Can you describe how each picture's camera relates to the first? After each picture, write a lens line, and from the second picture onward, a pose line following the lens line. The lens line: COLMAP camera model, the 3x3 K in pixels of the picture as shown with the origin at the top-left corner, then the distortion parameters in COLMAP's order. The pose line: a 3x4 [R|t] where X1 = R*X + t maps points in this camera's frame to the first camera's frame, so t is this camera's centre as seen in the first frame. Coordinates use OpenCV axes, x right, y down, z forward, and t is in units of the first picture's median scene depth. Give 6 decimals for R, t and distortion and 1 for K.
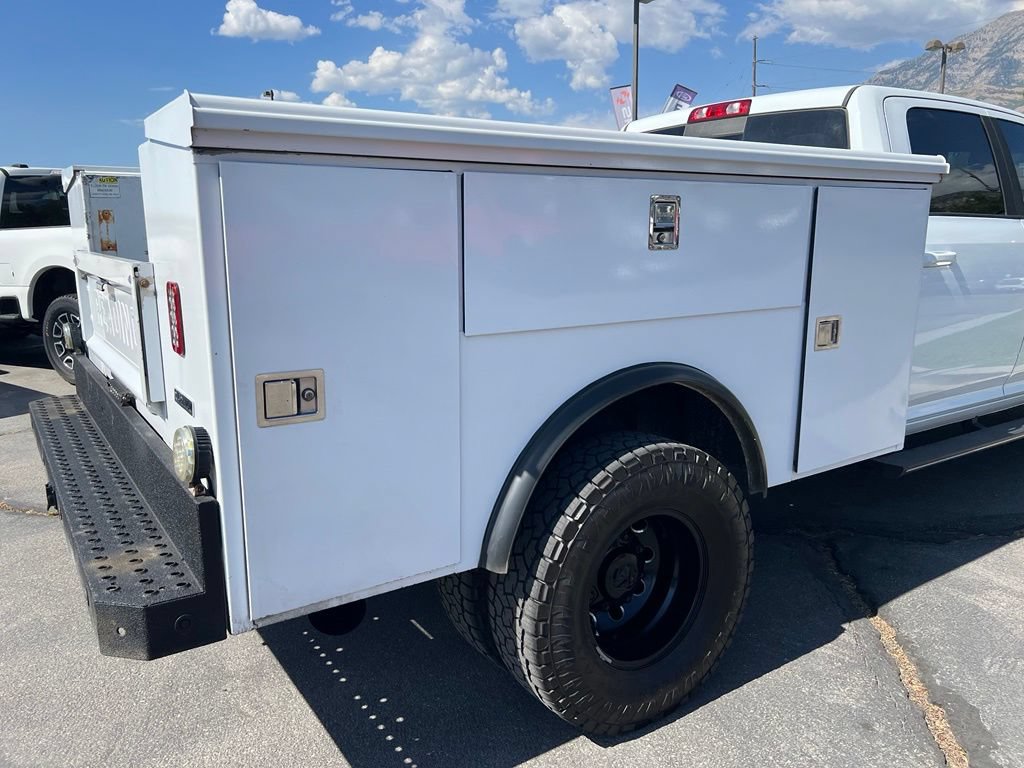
lens RADIAL K [[772.9, 0, 499.1], [0, 772.9, 392.4], [0, 0, 1]] dist [0.050873, -0.062716]
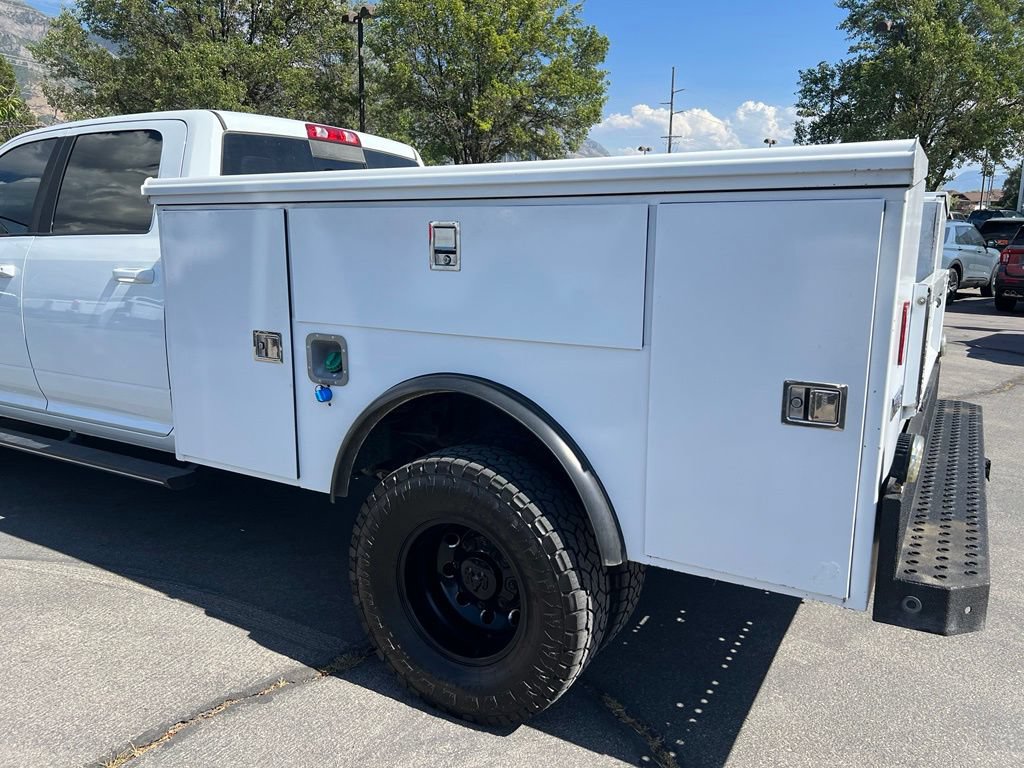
lens RADIAL K [[772.9, 0, 515.0], [0, 772.9, 396.8], [0, 0, 1]] dist [0.050873, -0.062716]
pose [[-0.447985, -0.176370, 0.876472, -1.369807], [0.182629, 0.941624, 0.282826, -0.478545], [-0.875189, 0.286771, -0.389623, 2.211333]]
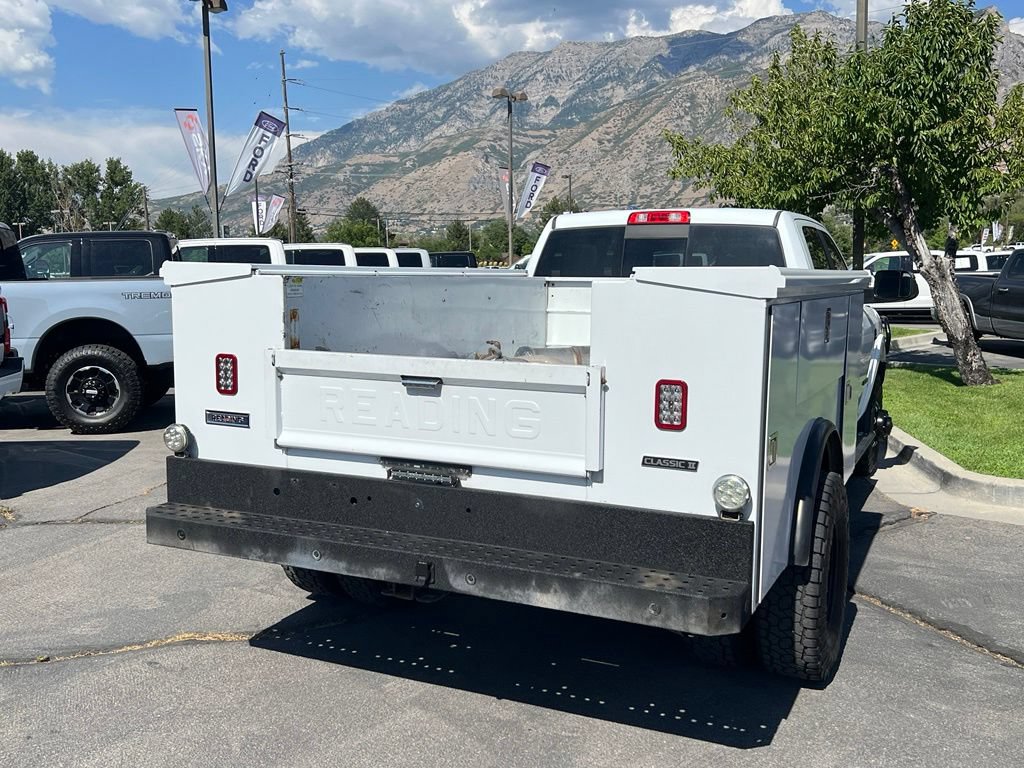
lens RADIAL K [[988.1, 0, 494.4], [0, 988.1, 391.9], [0, 0, 1]] dist [0.025870, 0.000000]
pose [[0.862656, -0.050938, 0.503219, -1.258899], [0.094063, 0.993716, -0.060662, -0.030248], [-0.496967, 0.099665, 0.862027, -0.316234]]
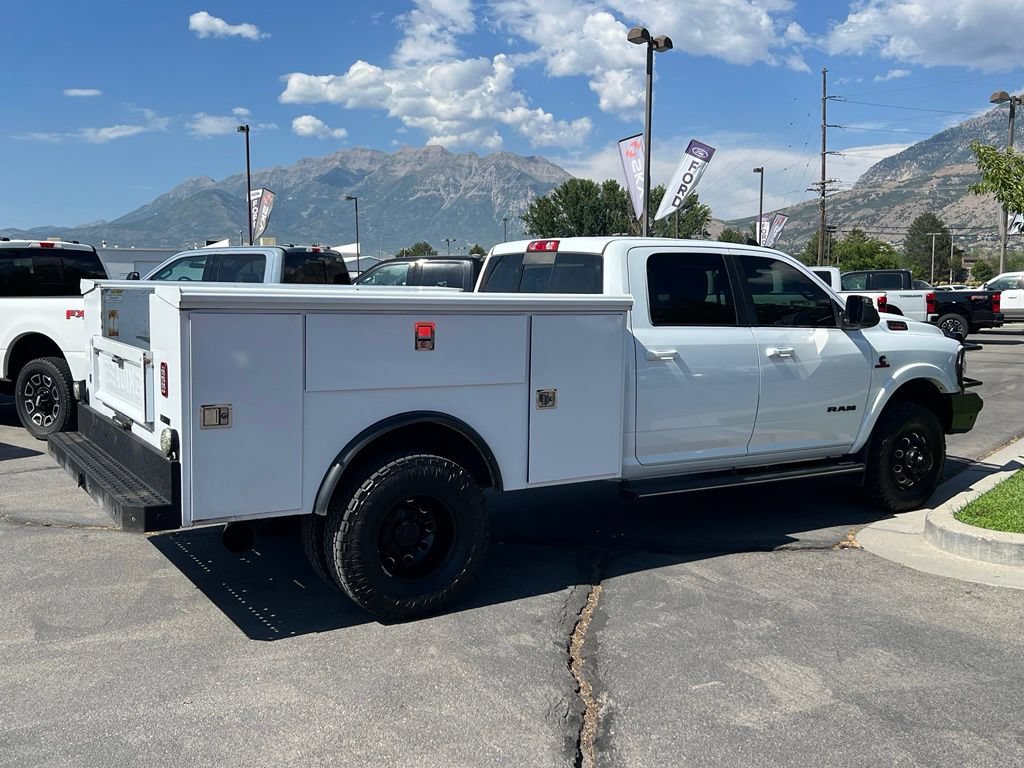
lens RADIAL K [[988.1, 0, 515.7], [0, 988.1, 397.8], [0, 0, 1]] dist [0.025870, 0.000000]
pose [[0.999621, 0.026549, -0.007235, 0.433043], [-0.027099, 0.995456, -0.091290, 0.135707], [0.004778, 0.091452, 0.995798, -1.296179]]
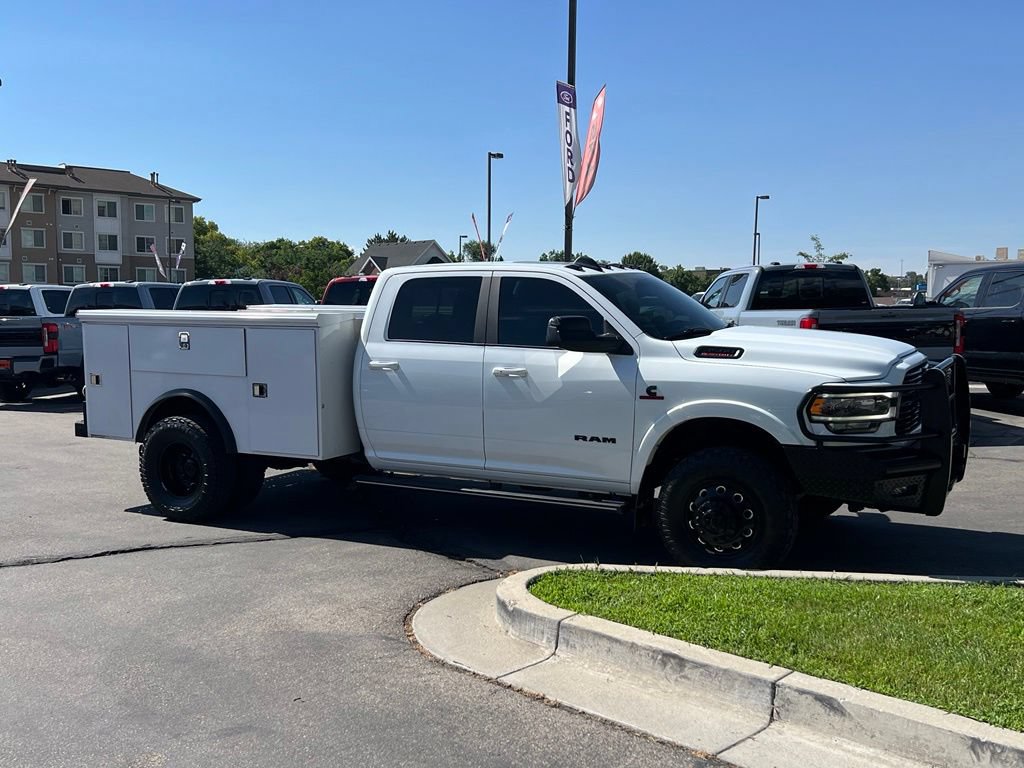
lens RADIAL K [[1015.7, 0, 499.6], [0, 1015.7, 404.4], [0, 0, 1]] dist [0.048366, 0.000000]
pose [[0.466215, 0.105749, -0.878328, 3.967780], [-0.180616, 0.983296, 0.022516, -0.270204], [0.866038, 0.148143, 0.477527, 0.218502]]
